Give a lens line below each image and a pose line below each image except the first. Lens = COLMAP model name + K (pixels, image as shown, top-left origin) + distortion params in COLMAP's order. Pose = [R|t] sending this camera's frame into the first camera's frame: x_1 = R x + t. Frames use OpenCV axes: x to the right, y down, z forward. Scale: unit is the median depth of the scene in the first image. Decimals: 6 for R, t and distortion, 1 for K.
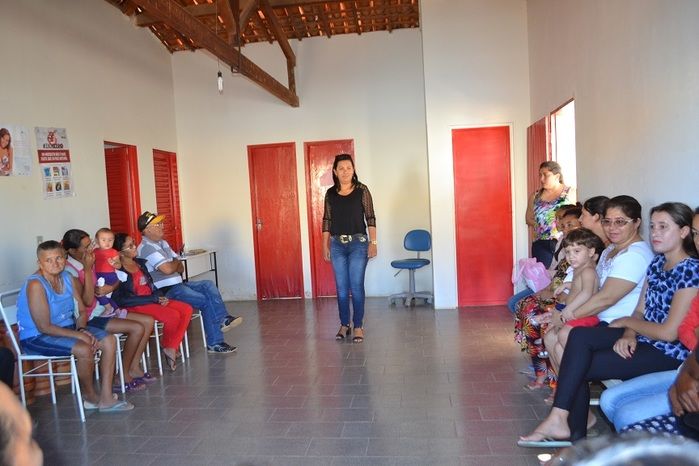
lens RADIAL K [[588.5, 0, 349.5], [0, 588.5, 233.0], [0, 0, 1]] dist [-0.077884, 0.021533]
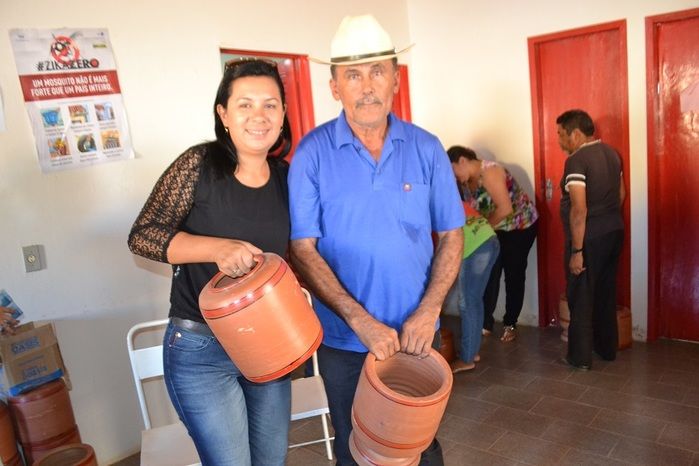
lens RADIAL K [[534.6, 0, 351.5], [0, 534.6, 226.1], [0, 0, 1]] dist [-0.071897, -0.007218]
pose [[0.822549, 0.067842, -0.564634, -0.040027], [0.009136, 0.991155, 0.132398, -0.067120], [0.568621, -0.114062, 0.814653, 0.741216]]
